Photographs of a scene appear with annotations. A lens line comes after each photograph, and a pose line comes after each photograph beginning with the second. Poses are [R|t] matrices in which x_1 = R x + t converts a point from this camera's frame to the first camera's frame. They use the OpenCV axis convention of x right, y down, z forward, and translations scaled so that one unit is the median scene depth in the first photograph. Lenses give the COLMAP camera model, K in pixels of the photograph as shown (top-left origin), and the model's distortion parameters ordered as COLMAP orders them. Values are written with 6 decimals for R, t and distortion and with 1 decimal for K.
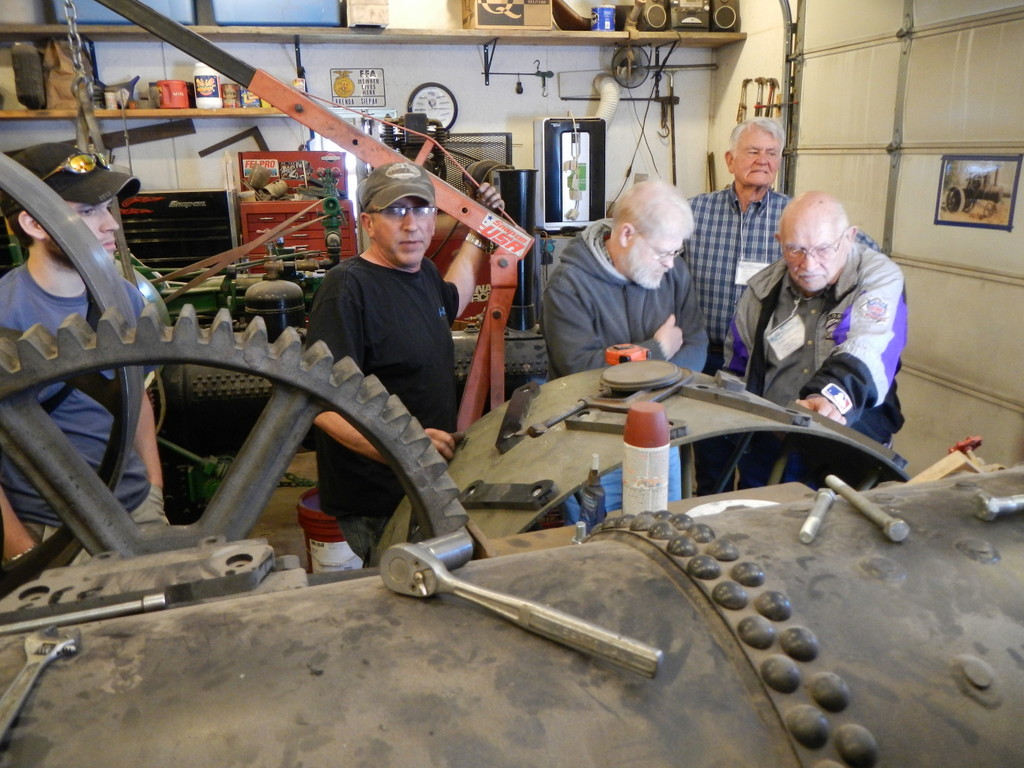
lens RADIAL K [[853.3, 0, 512.0], [0, 853.3, 384.0], [0, 0, 1]] dist [-0.012498, -0.002986]
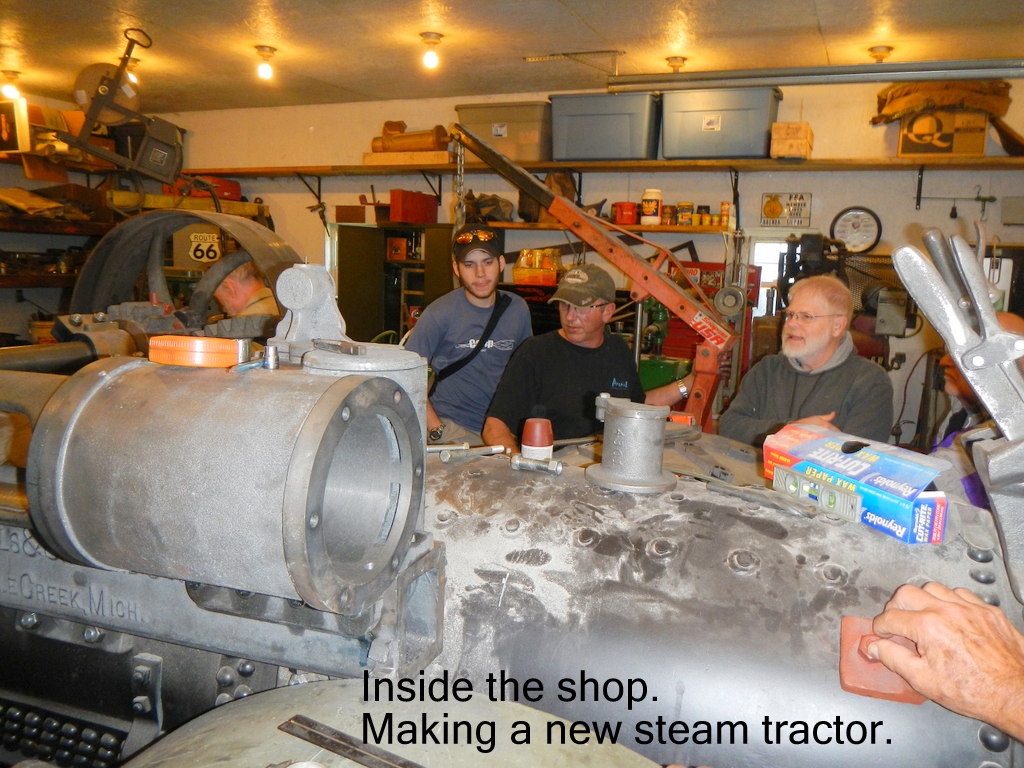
lens RADIAL K [[853.3, 0, 512.0], [0, 853.3, 384.0], [0, 0, 1]] dist [-0.012498, -0.002986]
pose [[0.798747, 0.130382, -0.587370, 0.232284], [-0.205837, 0.976547, -0.063141, 0.016356], [0.565362, 0.171335, 0.806852, -0.058304]]
